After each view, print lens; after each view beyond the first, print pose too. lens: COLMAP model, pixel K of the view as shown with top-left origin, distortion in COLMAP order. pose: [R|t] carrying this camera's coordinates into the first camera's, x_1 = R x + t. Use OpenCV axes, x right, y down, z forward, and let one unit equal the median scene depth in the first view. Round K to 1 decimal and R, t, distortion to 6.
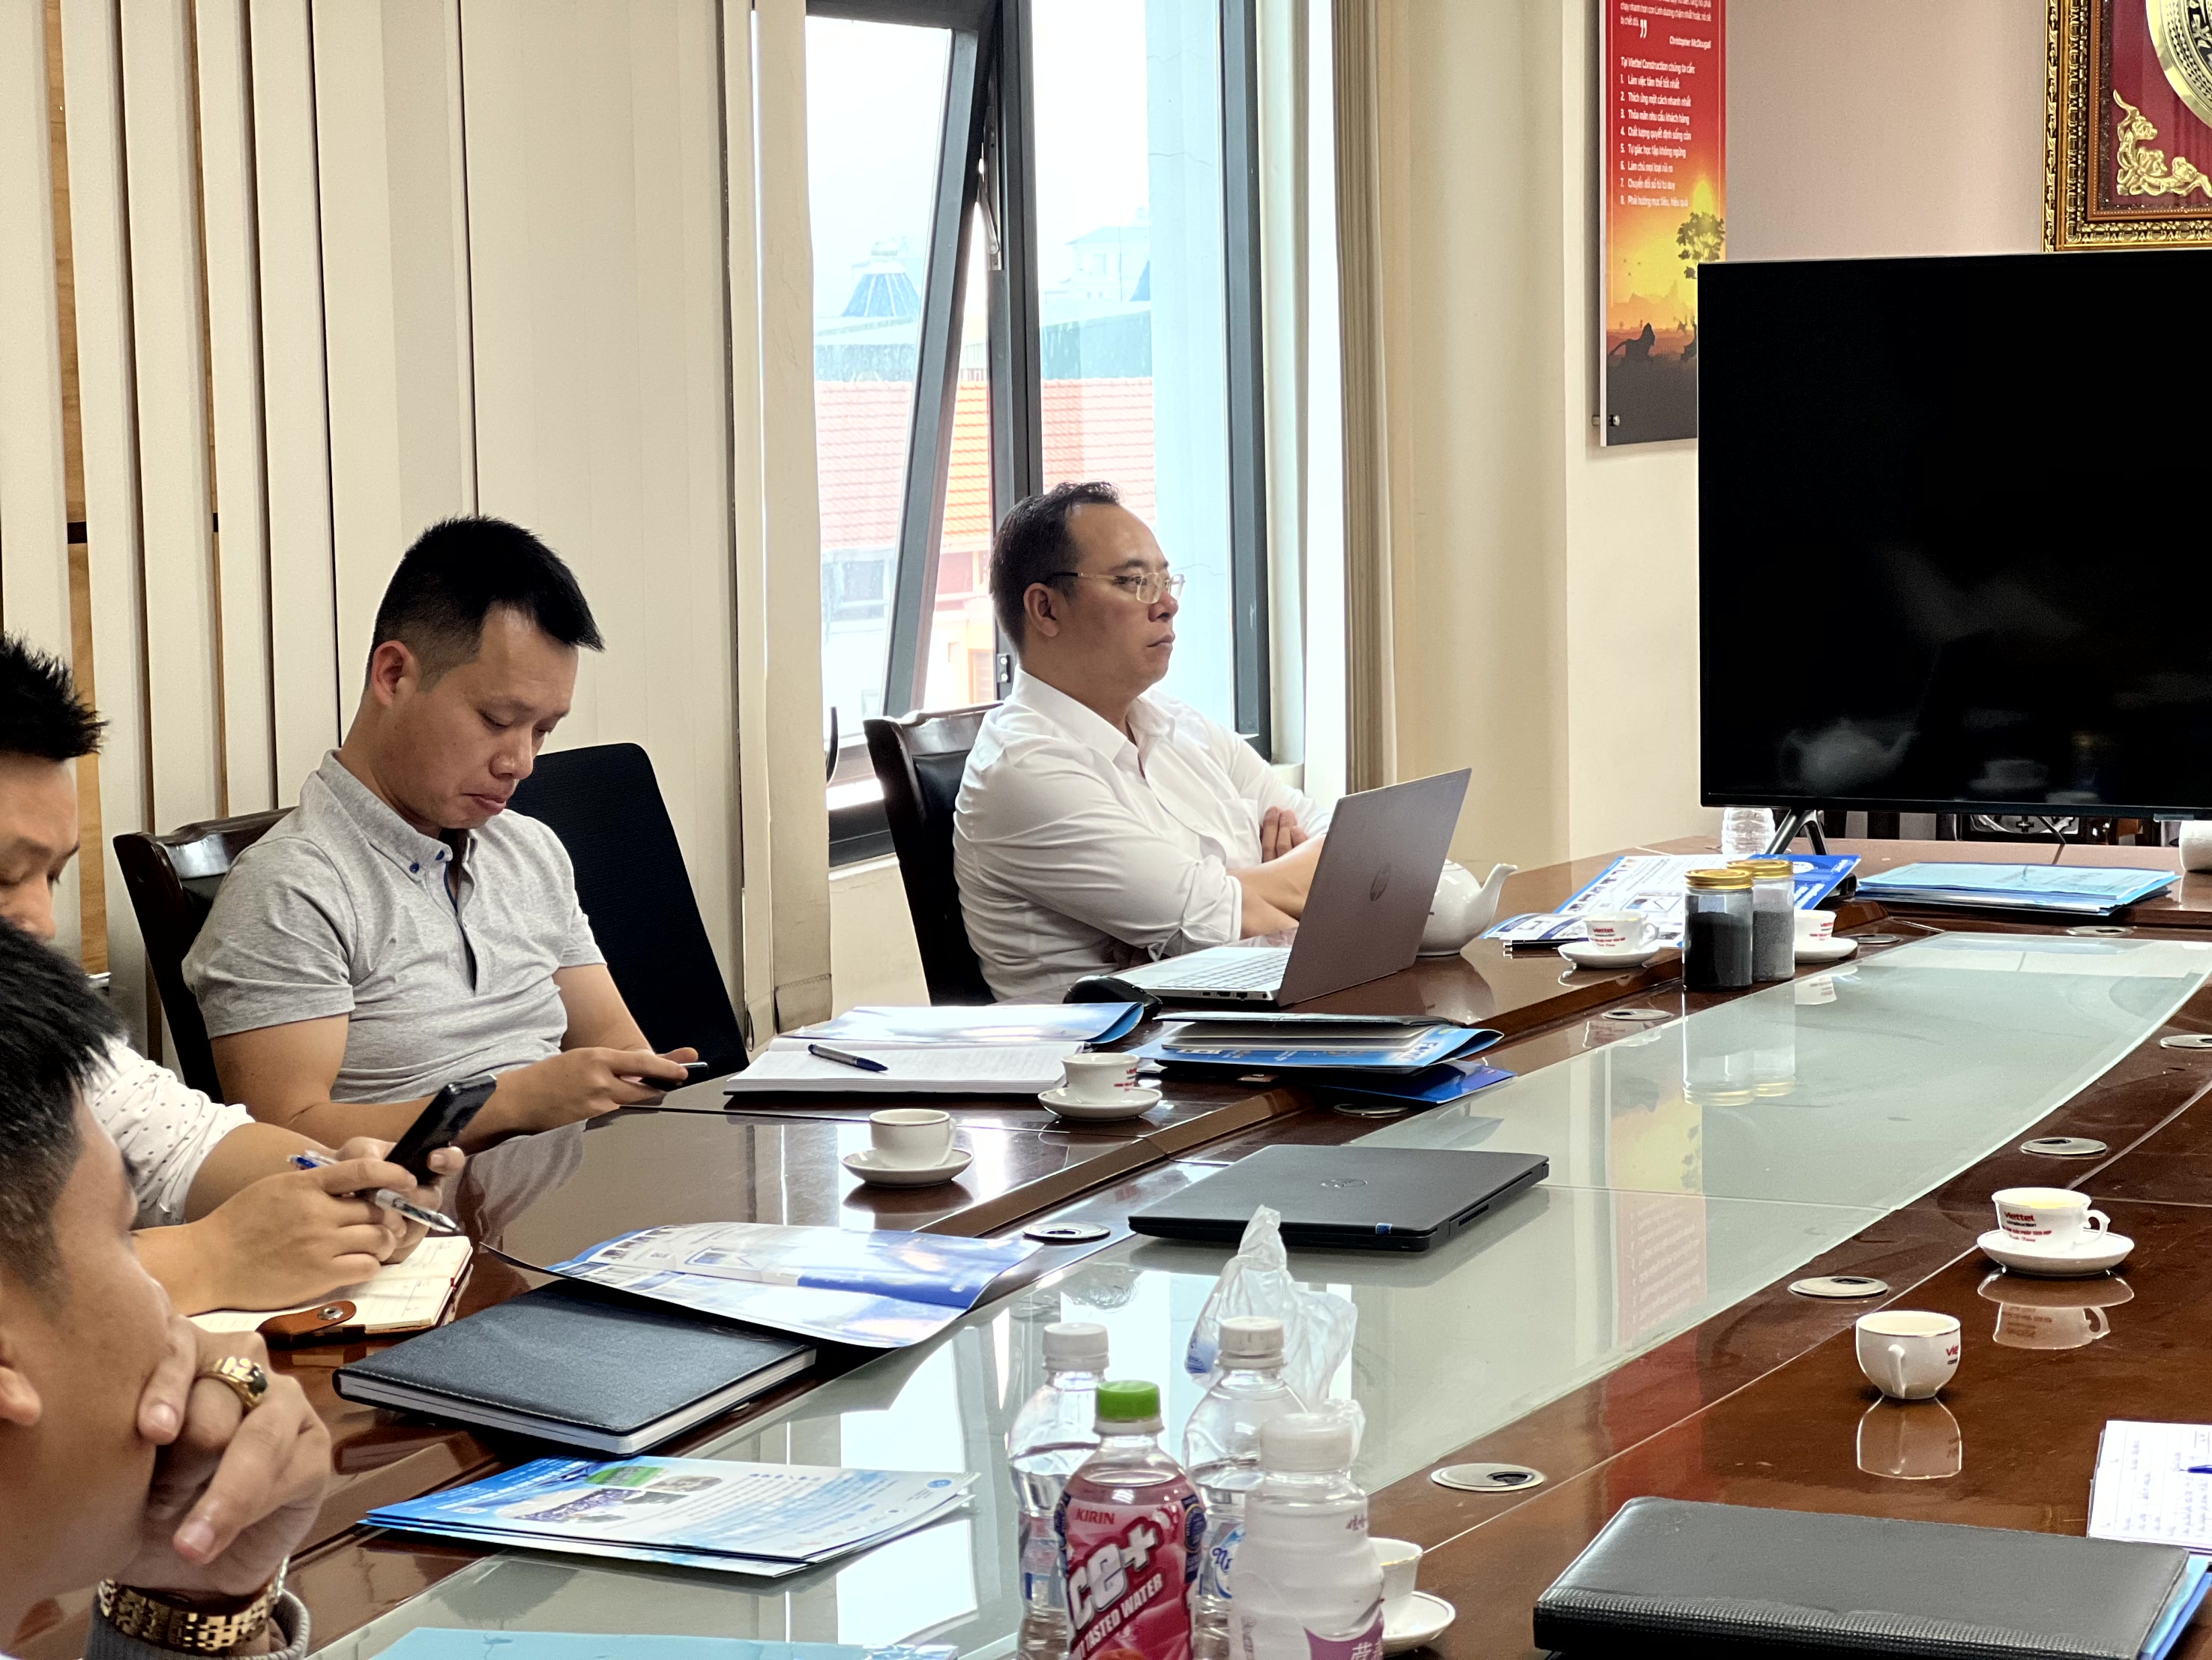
lens RADIAL K [[5002.0, 0, 1099.3], [0, 5002.0, 809.0], [0, 0, 1]] dist [0.149731, 0.000000]
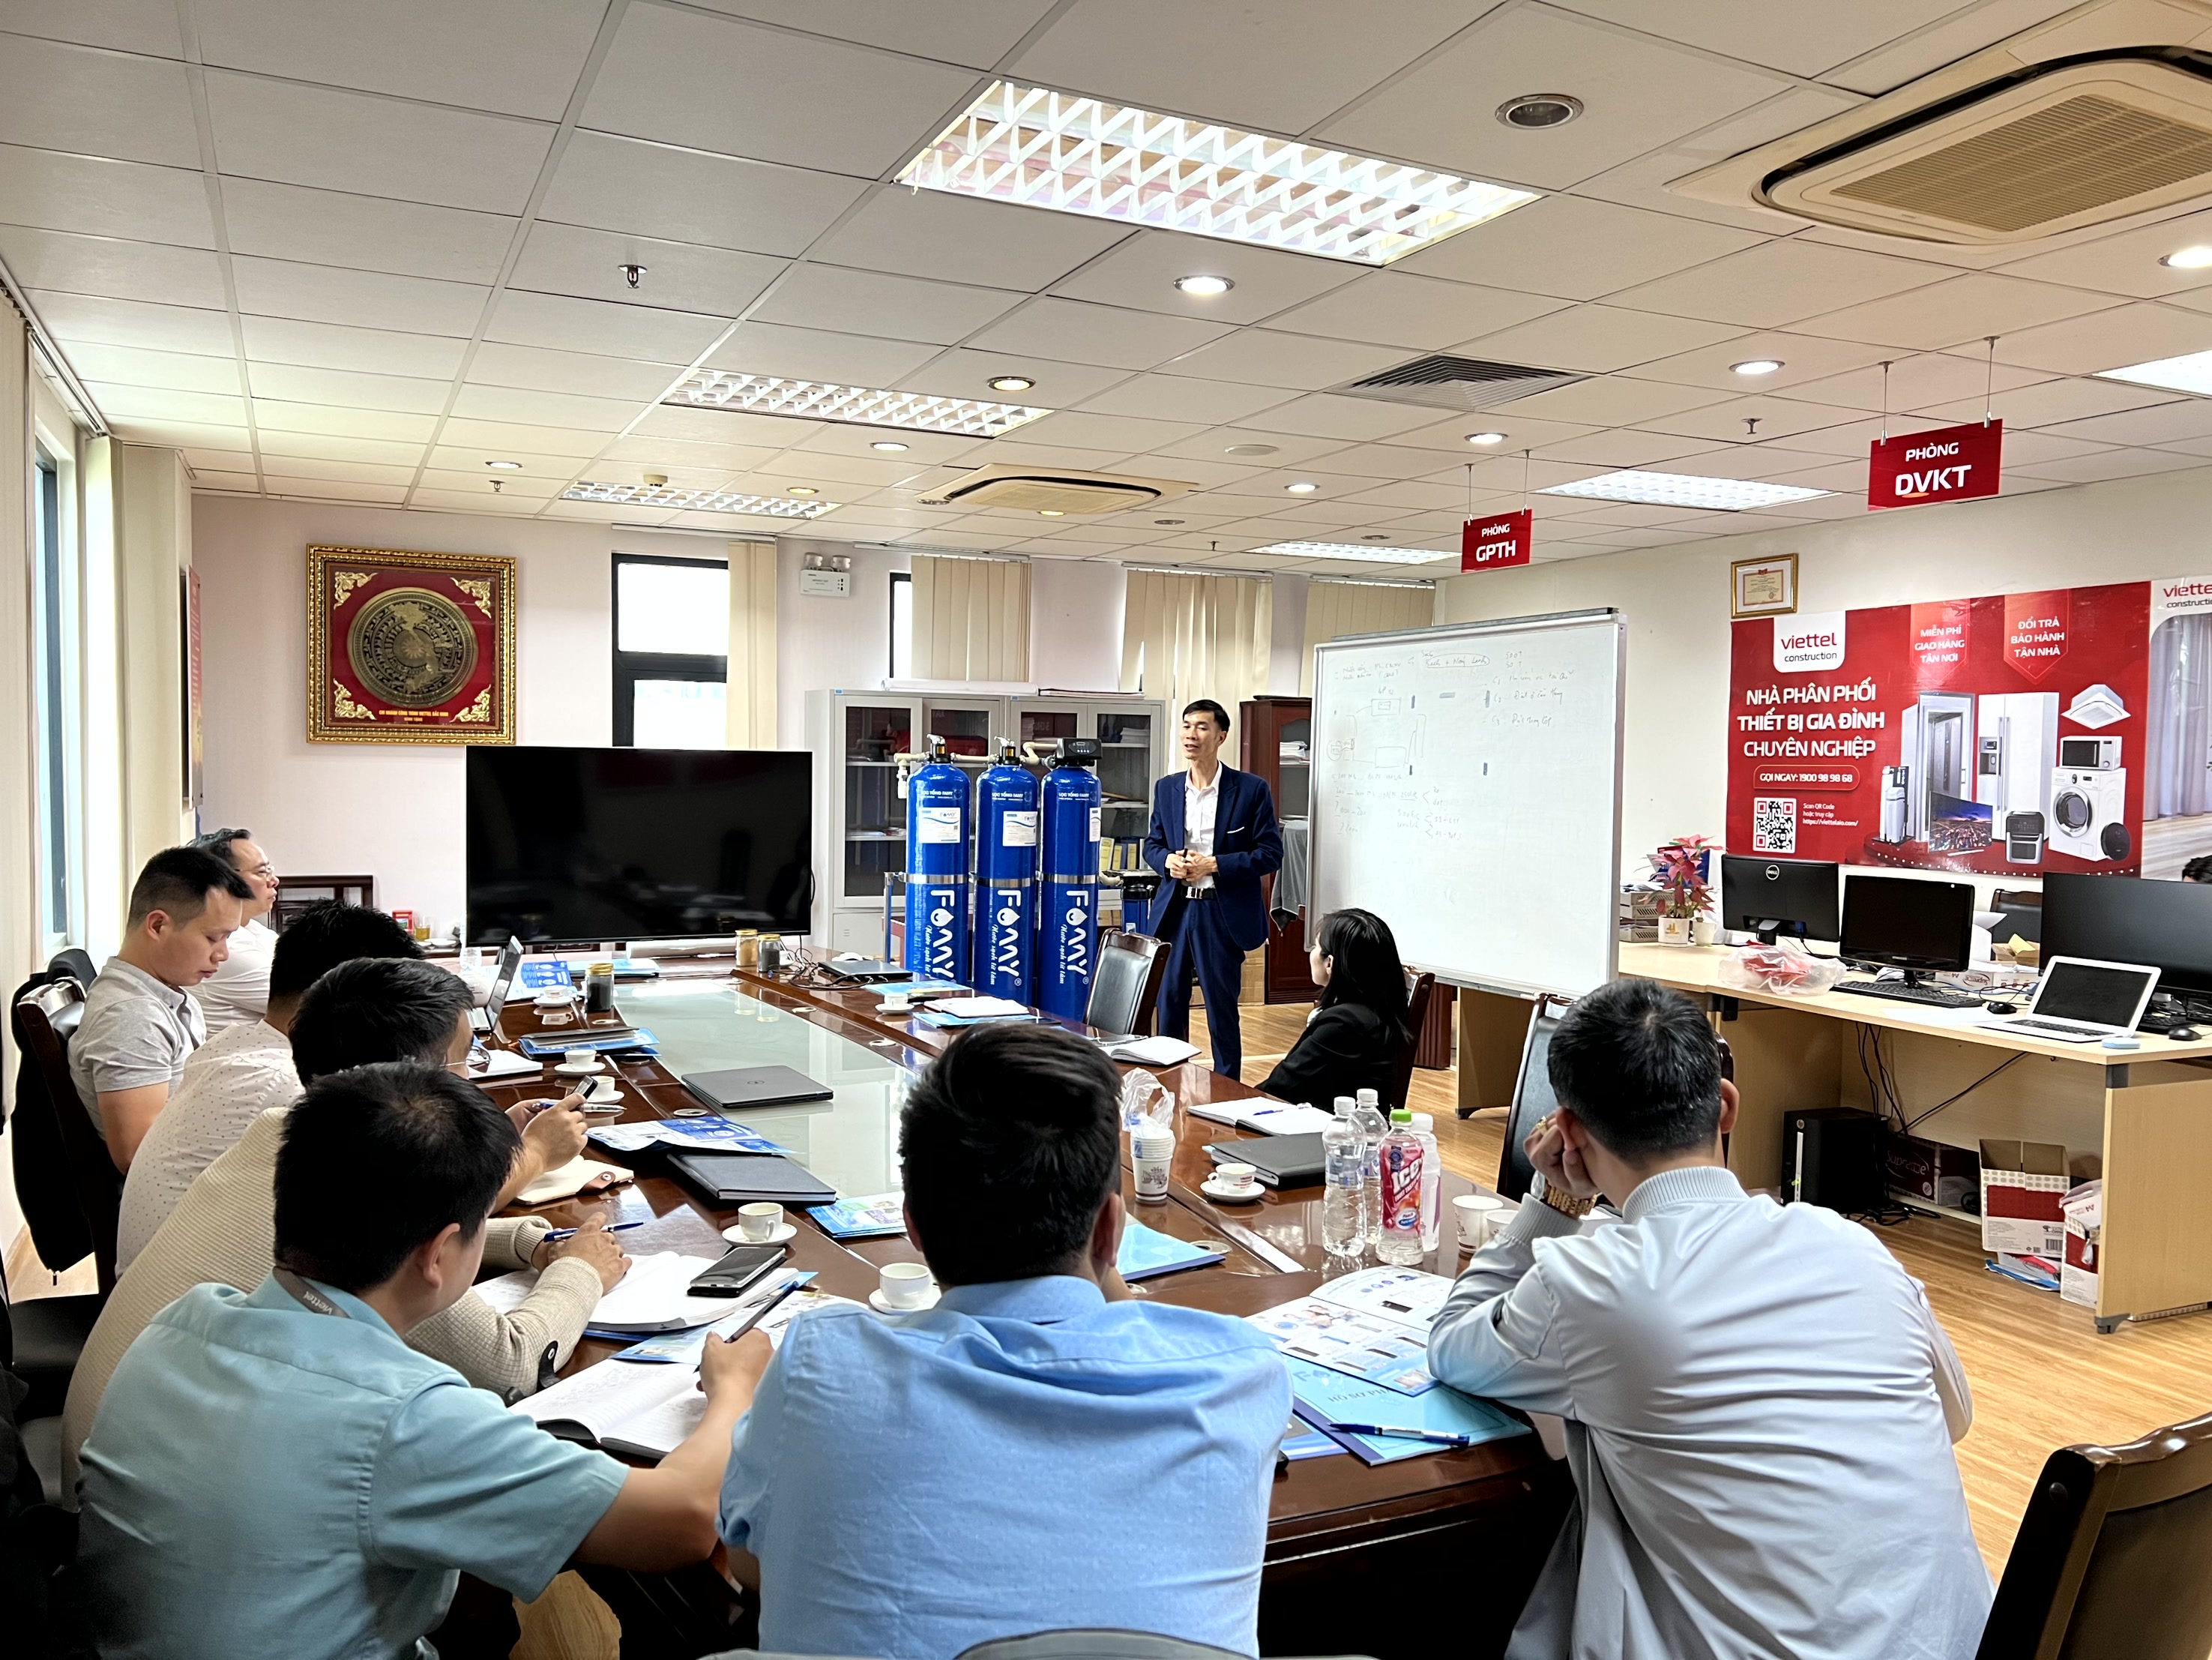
lens RADIAL K [[1677.8, 0, 1095.9], [0, 1677.8, 861.0], [0, 0, 1]] dist [0.056652, -0.061668]
pose [[0.643869, -0.022117, 0.764816, -0.345476], [0.049653, 0.998683, -0.012921, -0.017086], [-0.763523, 0.046294, 0.644120, 0.149647]]
